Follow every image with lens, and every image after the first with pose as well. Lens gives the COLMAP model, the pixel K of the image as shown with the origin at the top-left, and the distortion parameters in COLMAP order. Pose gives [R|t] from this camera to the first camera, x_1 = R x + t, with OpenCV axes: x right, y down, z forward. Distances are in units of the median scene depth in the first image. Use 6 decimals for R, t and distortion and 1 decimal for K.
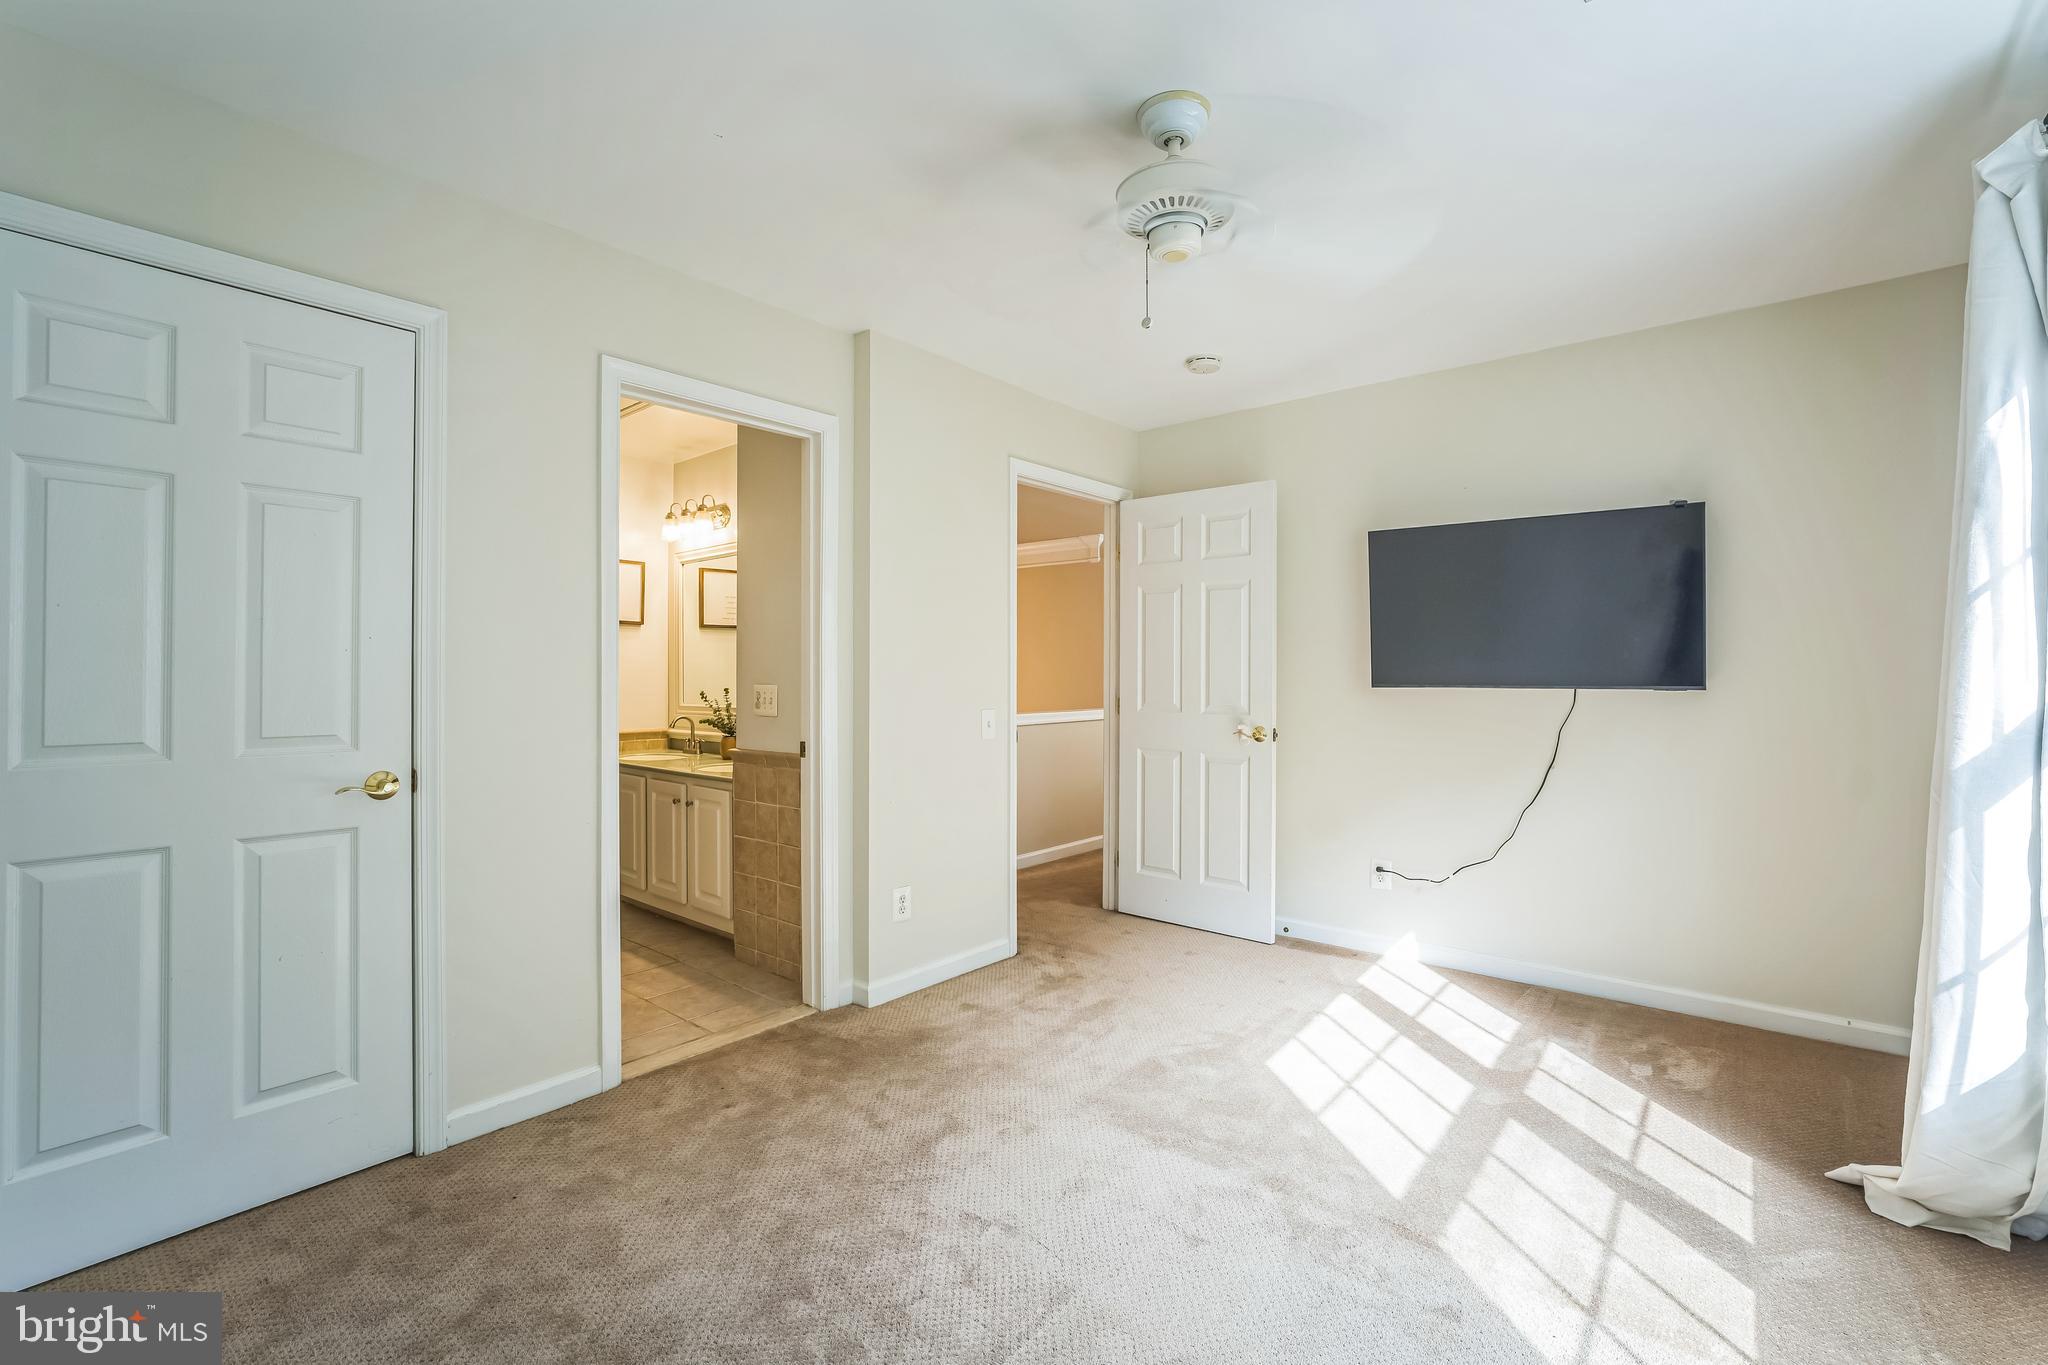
lens RADIAL K [[862.0, 0, 1020.5], [0, 862.0, 674.6], [0, 0, 1]] dist [-0.017539, 0.003271]
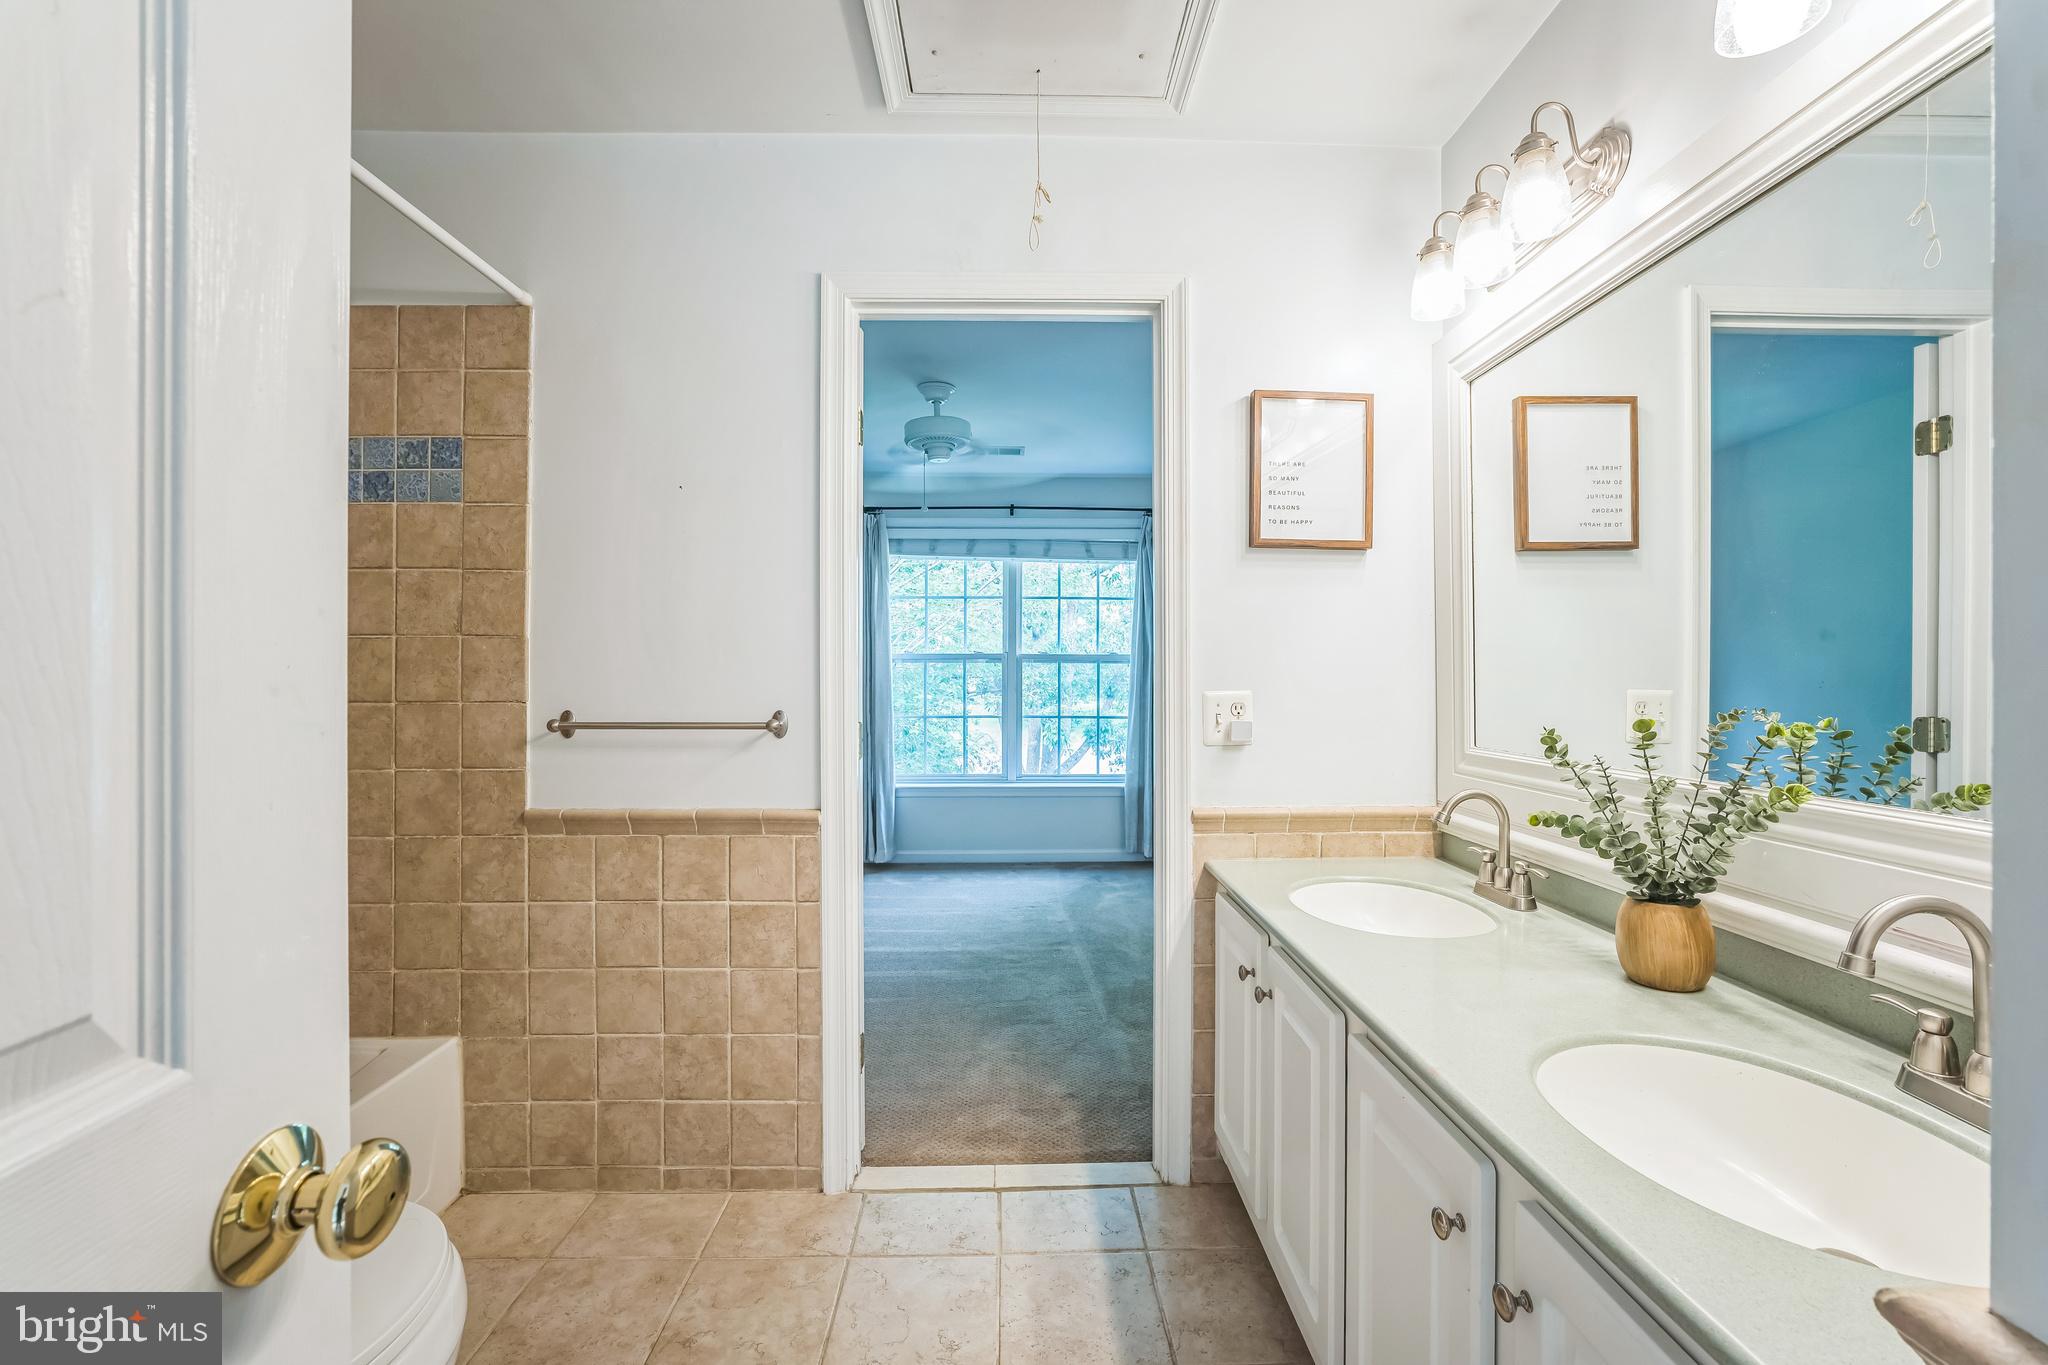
lens RADIAL K [[862.0, 0, 1021.9], [0, 862.0, 670.3], [0, 0, 1]] dist [-0.017539, 0.003271]
pose [[0.652828, -0.009316, -0.757448, -0.247421], [0.007520, 0.999955, -0.005817, 0.000830], [0.757468, -0.001899, 0.652869, 0.629758]]
